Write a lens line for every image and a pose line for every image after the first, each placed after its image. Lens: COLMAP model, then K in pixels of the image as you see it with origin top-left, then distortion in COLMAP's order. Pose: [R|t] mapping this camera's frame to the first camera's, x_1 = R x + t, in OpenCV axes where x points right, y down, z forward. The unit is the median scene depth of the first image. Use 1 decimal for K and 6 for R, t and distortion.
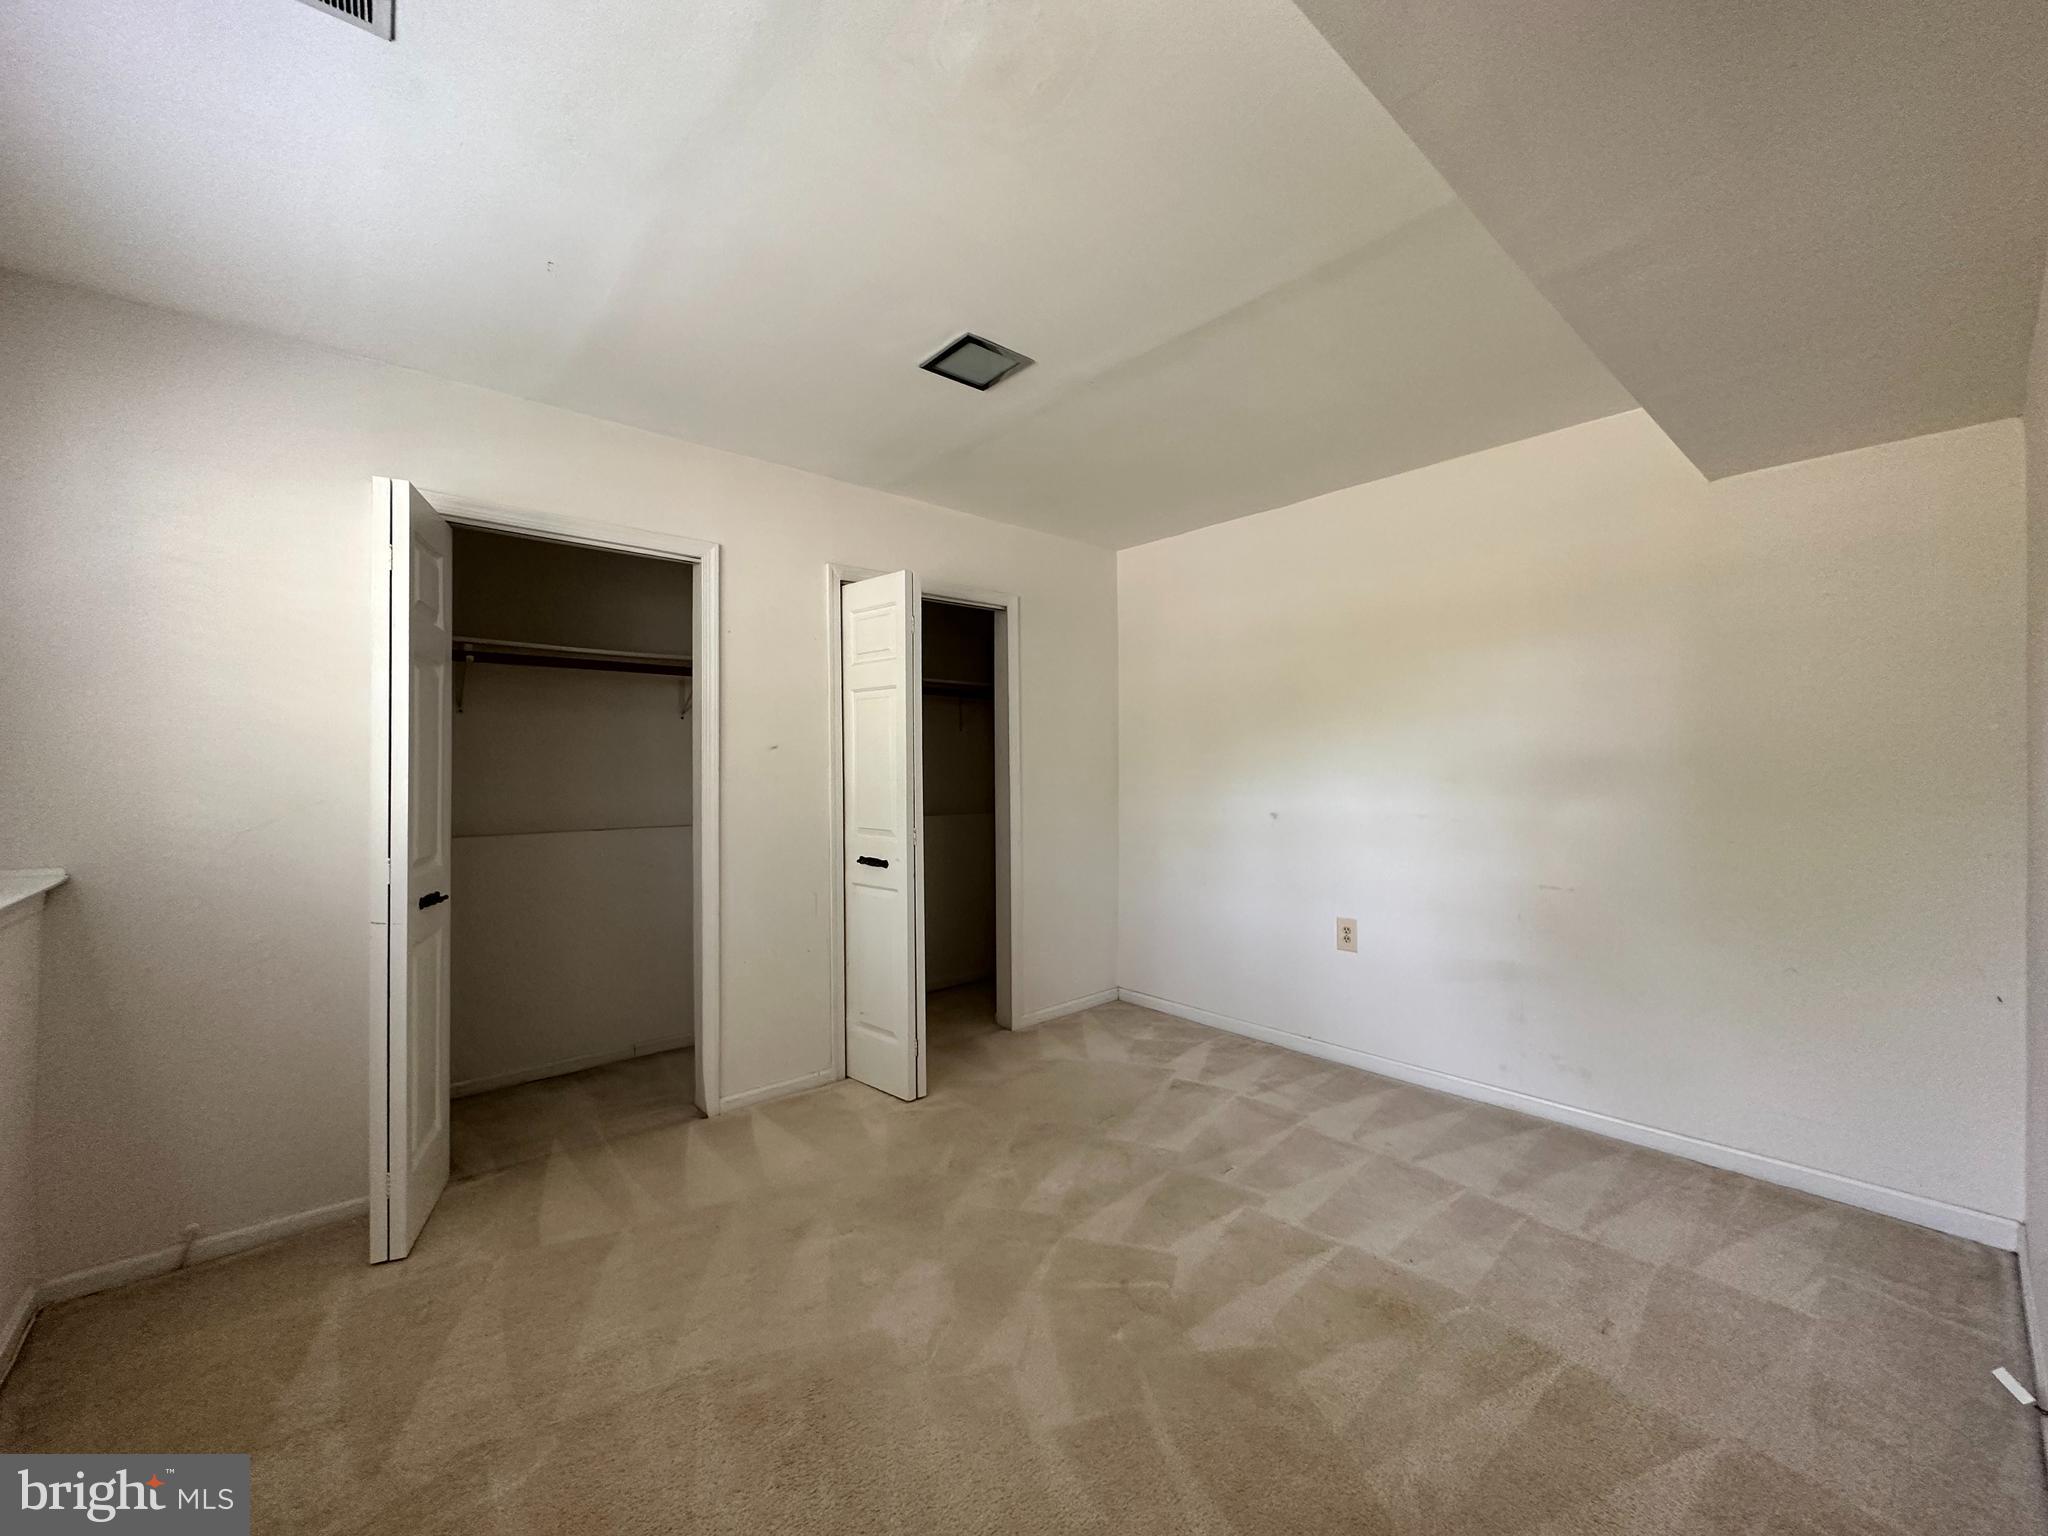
lens RADIAL K [[817.2, 0, 1022.2], [0, 817.2, 770.5], [0, 0, 1]] dist [-0.002153, 0.000223]
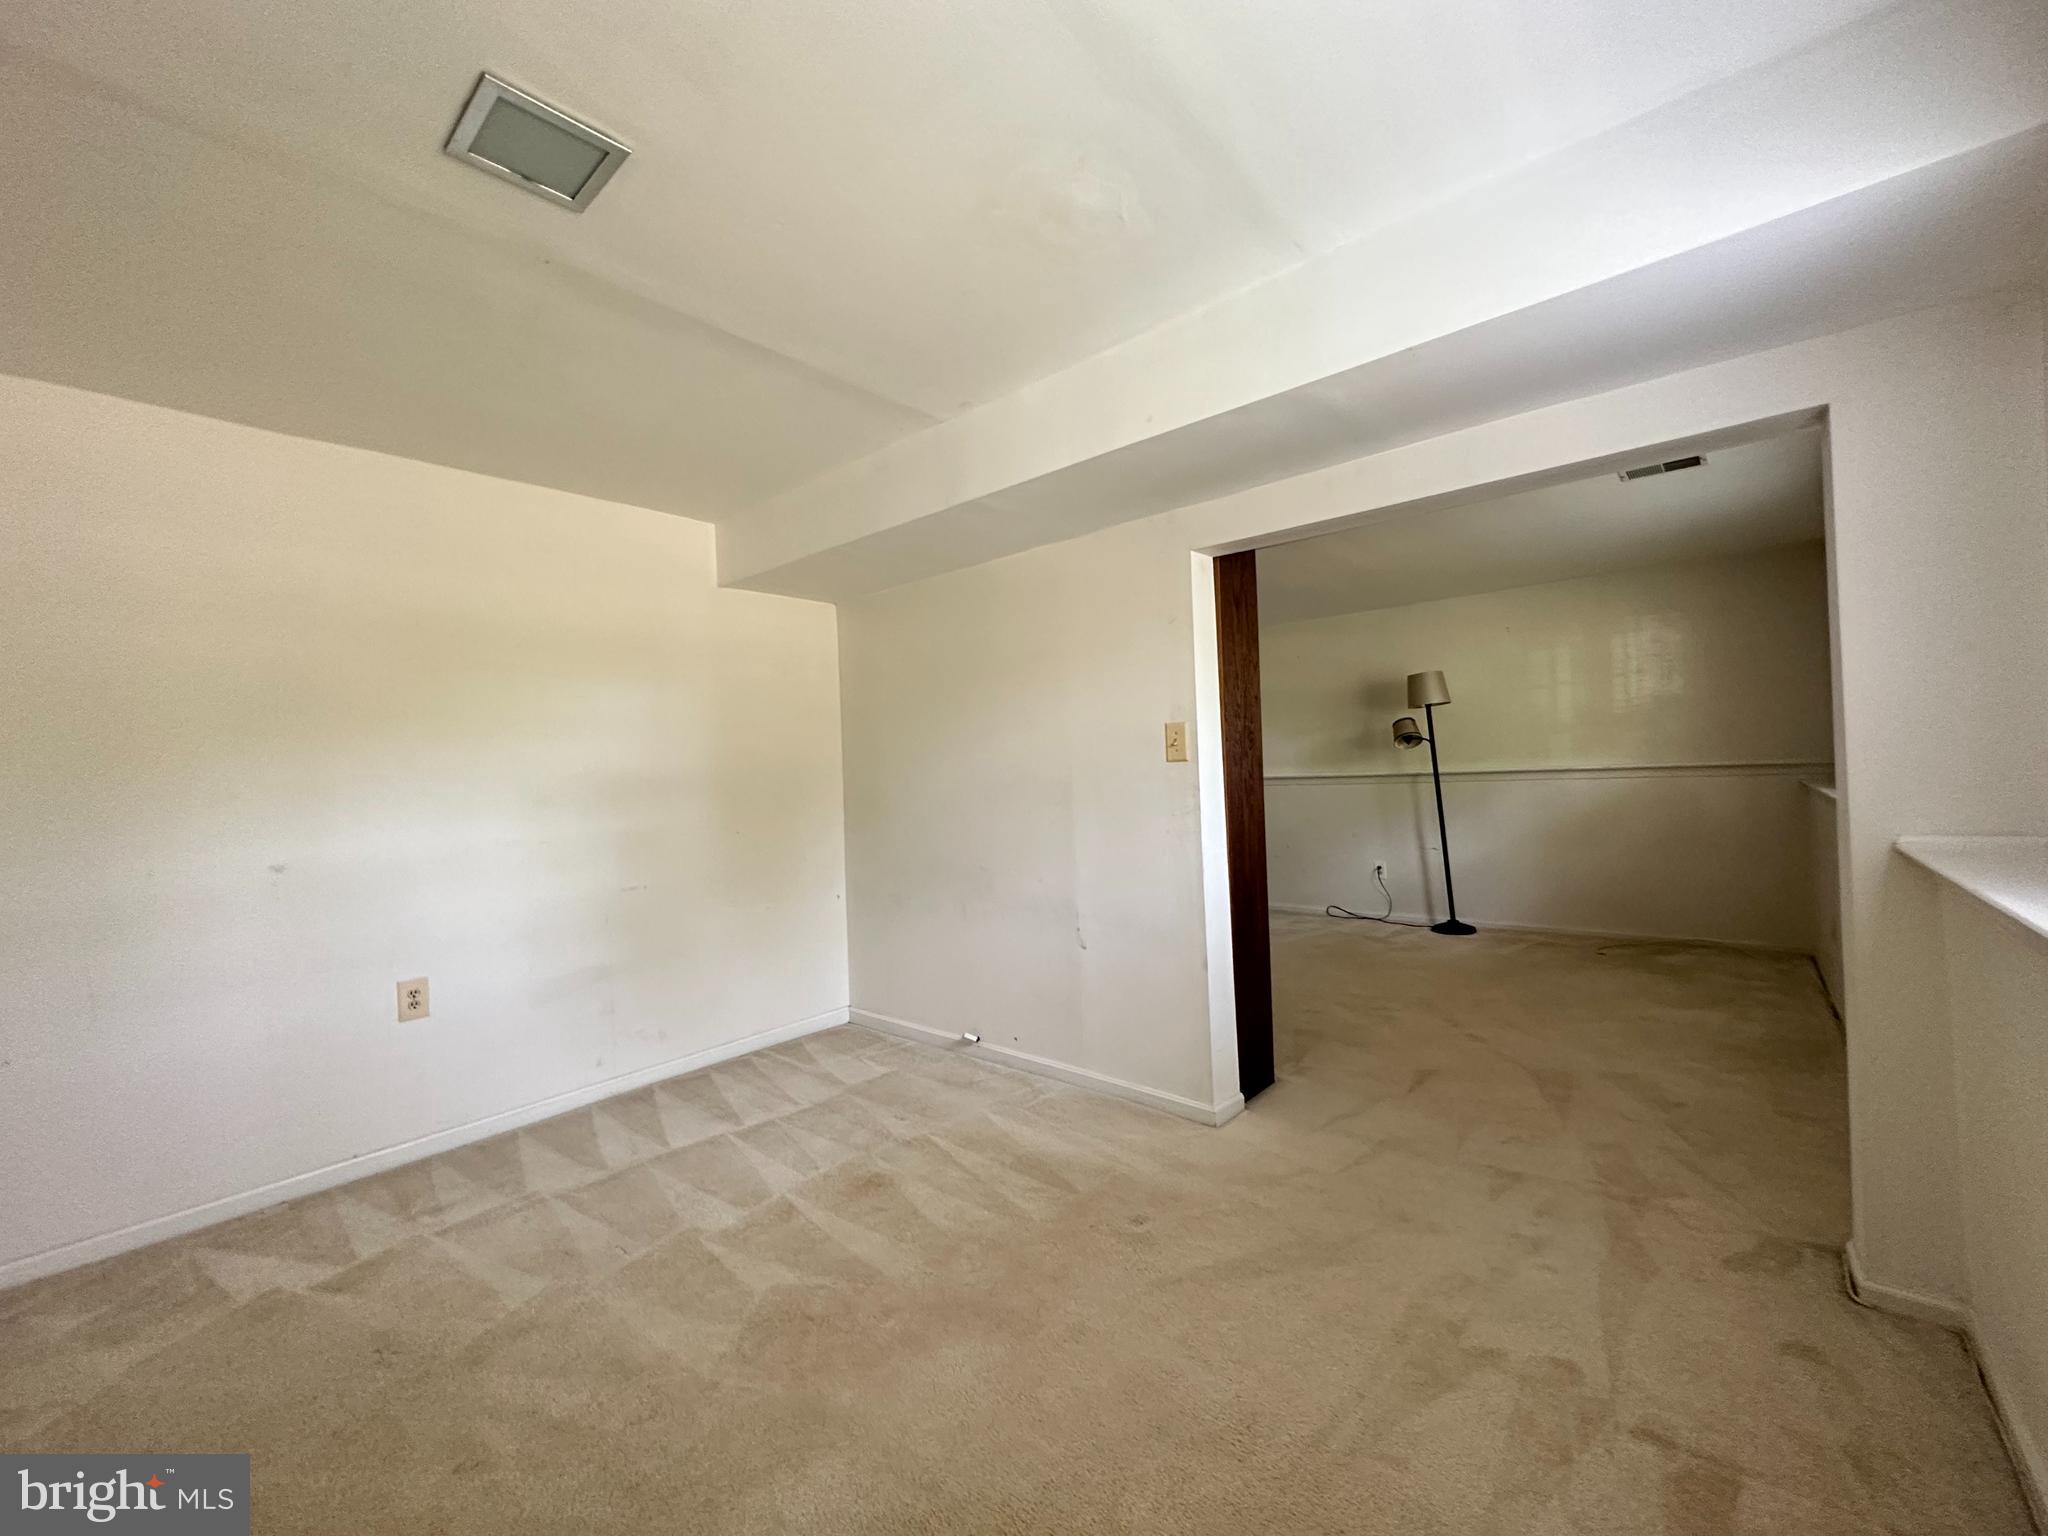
lens RADIAL K [[817.2, 0, 1014.6], [0, 817.2, 775.0], [0, 0, 1]] dist [-0.002153, 0.000223]
pose [[-0.140411, 0.009489, 0.990048, -0.590006], [0.042736, 0.999080, -0.003515, 0.005372], [-0.989171, 0.041817, -0.140688, 0.600607]]
